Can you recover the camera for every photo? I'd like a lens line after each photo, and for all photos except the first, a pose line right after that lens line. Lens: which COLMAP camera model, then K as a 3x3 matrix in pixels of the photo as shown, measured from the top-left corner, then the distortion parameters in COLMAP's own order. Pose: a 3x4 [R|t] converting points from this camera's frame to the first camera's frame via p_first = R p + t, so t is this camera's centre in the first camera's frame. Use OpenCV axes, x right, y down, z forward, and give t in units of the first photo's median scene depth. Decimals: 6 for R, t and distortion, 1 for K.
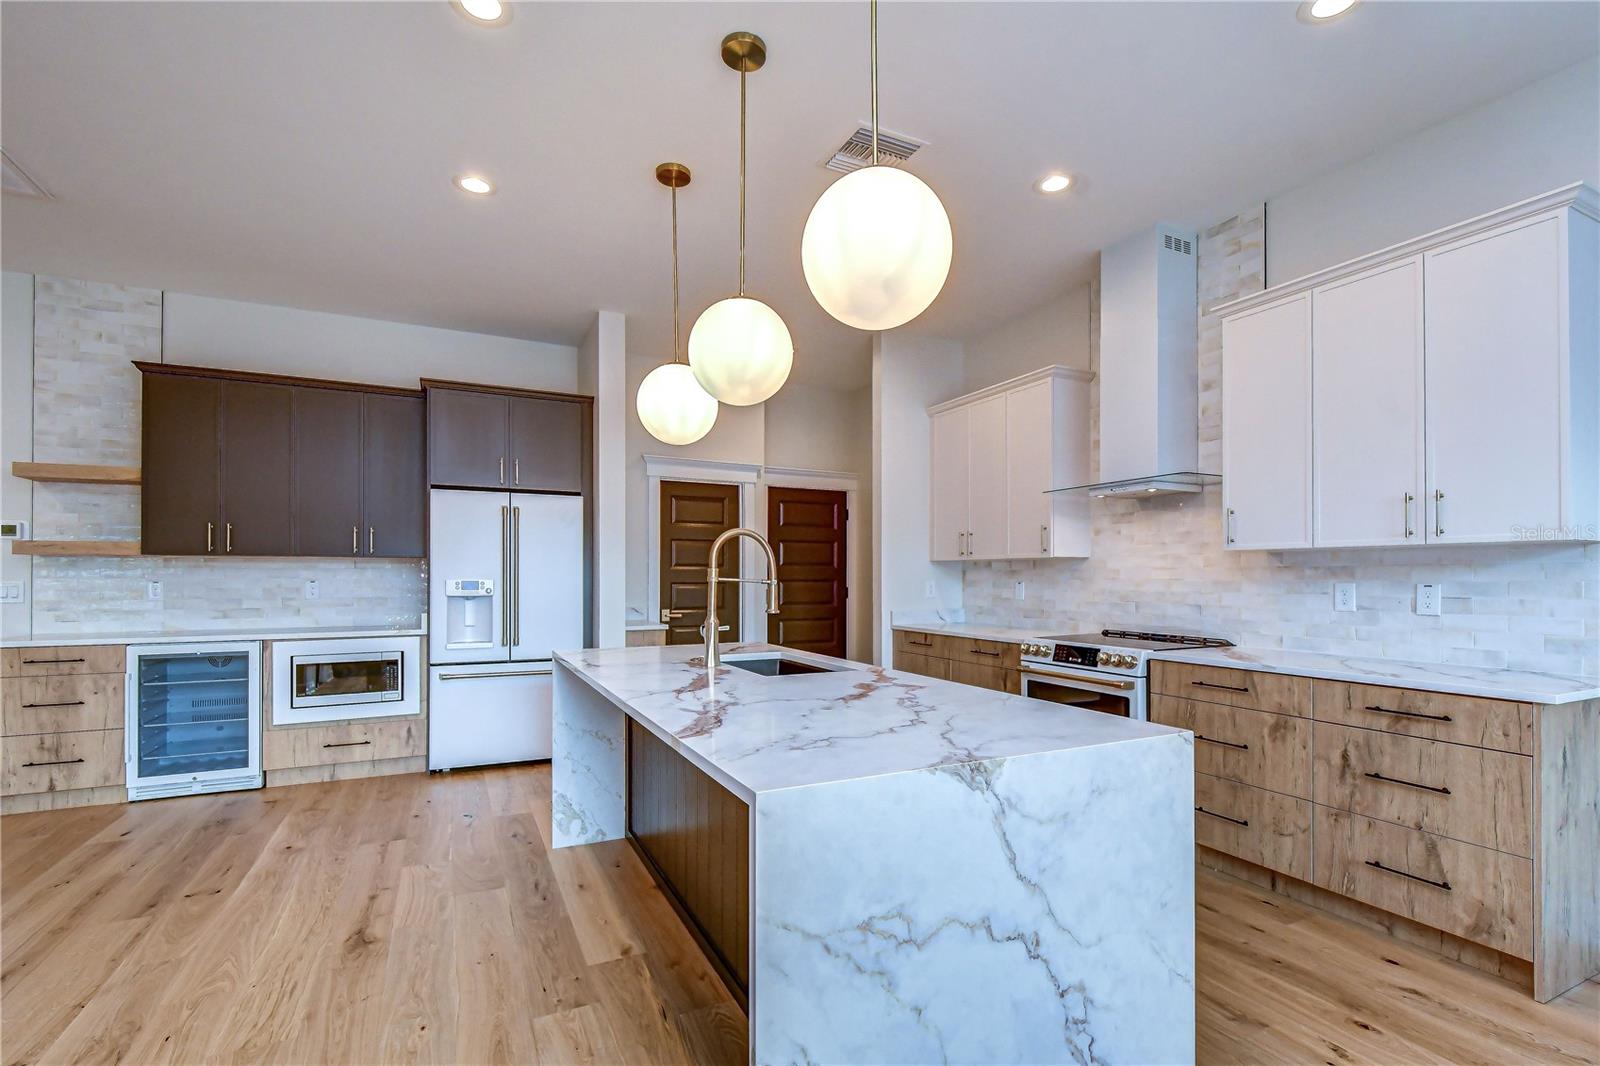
lens RADIAL K [[734.8, 0, 797.1], [0, 734.8, 572.9], [0, 0, 1]] dist [-0.000821, -0.000265]
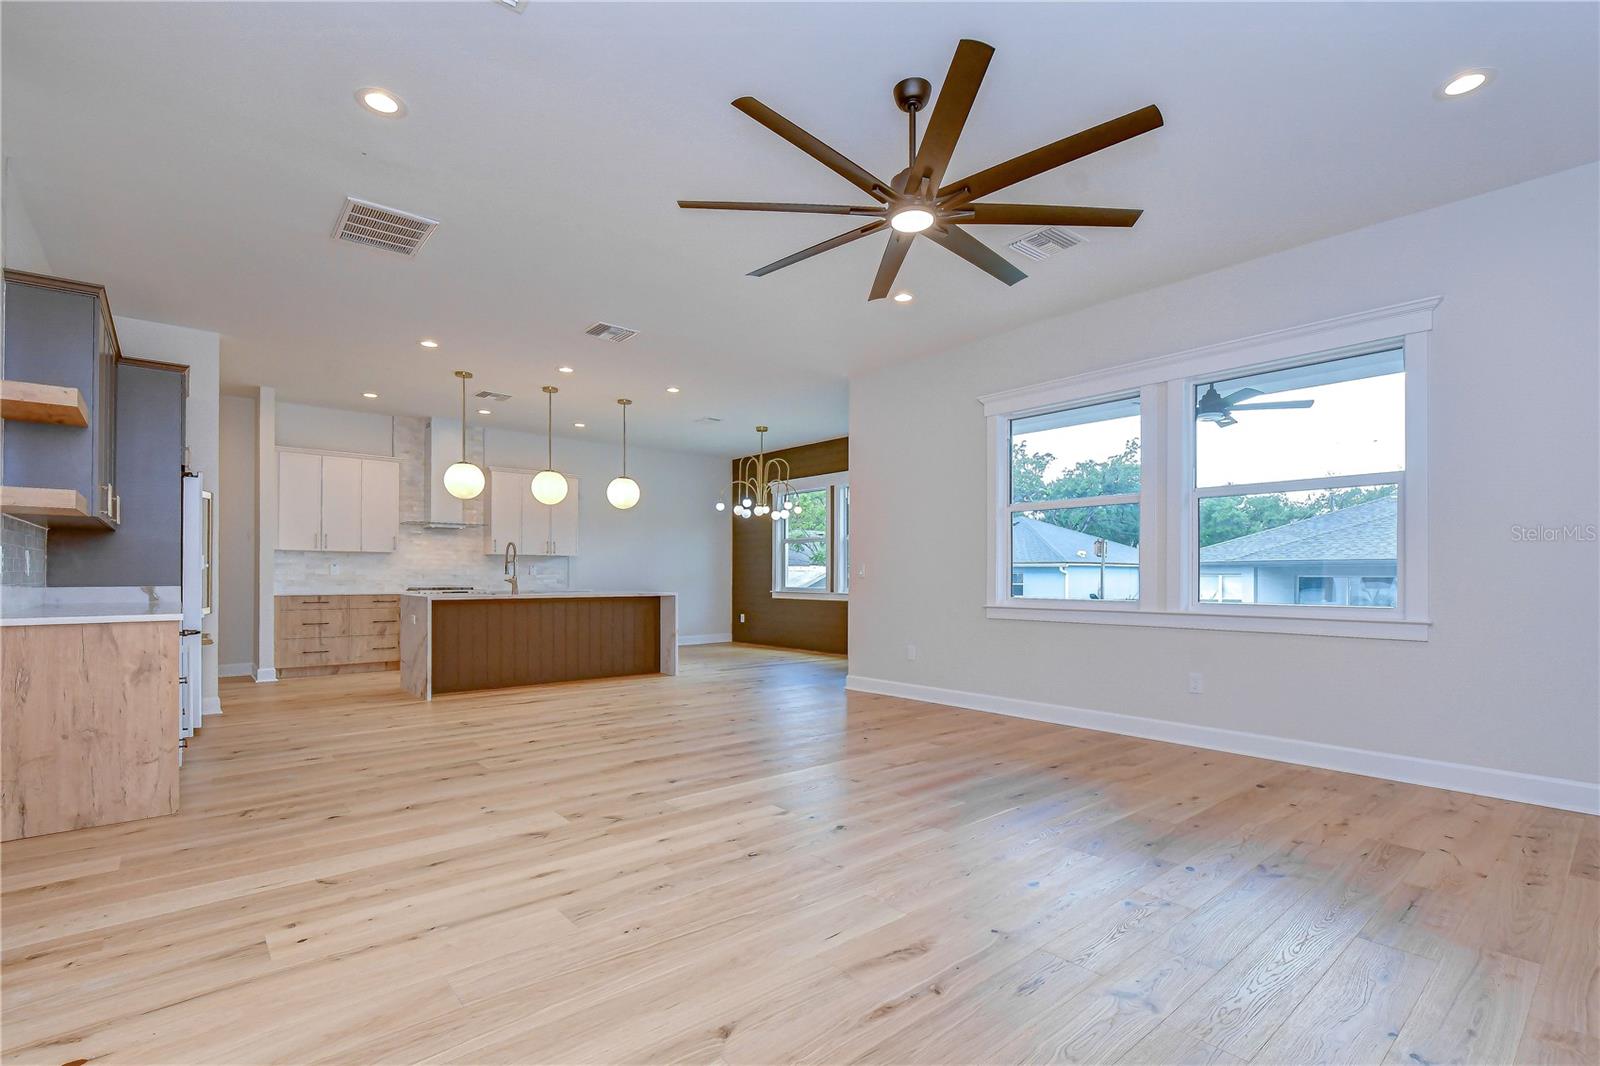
lens RADIAL K [[764.1, 0, 842.8], [0, 764.1, 573.9], [0, 0, 1]] dist [-0.000067, -0.000428]
pose [[-0.296754, 0.002793, 0.954950, -2.095250], [-0.006960, 0.999963, -0.005087, 0.042181], [-0.954929, -0.008156, -0.296723, 0.472828]]
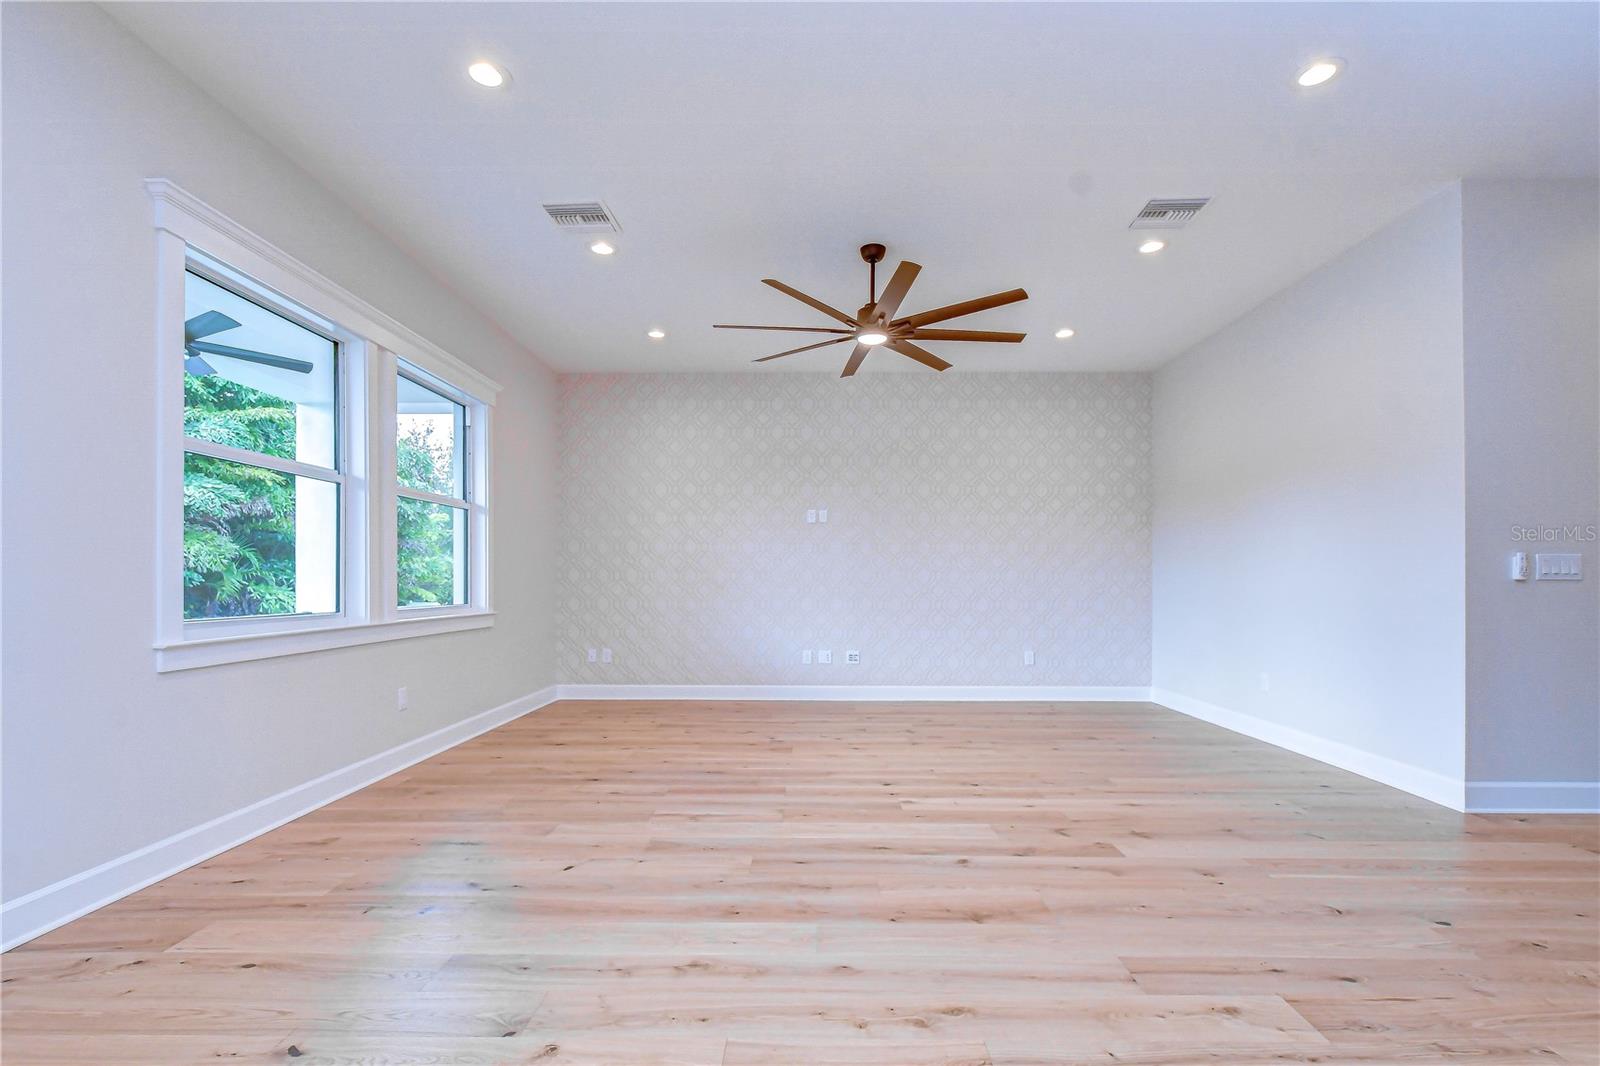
lens RADIAL K [[734.8, 0, 797.1], [0, 734.8, 572.9], [0, 0, 1]] dist [-0.000821, -0.000265]
pose [[-0.447051, -0.012284, -0.894424, -0.361473], [0.003045, 0.999879, -0.015254, 0.042750], [0.894503, -0.009543, -0.446959, 0.561480]]
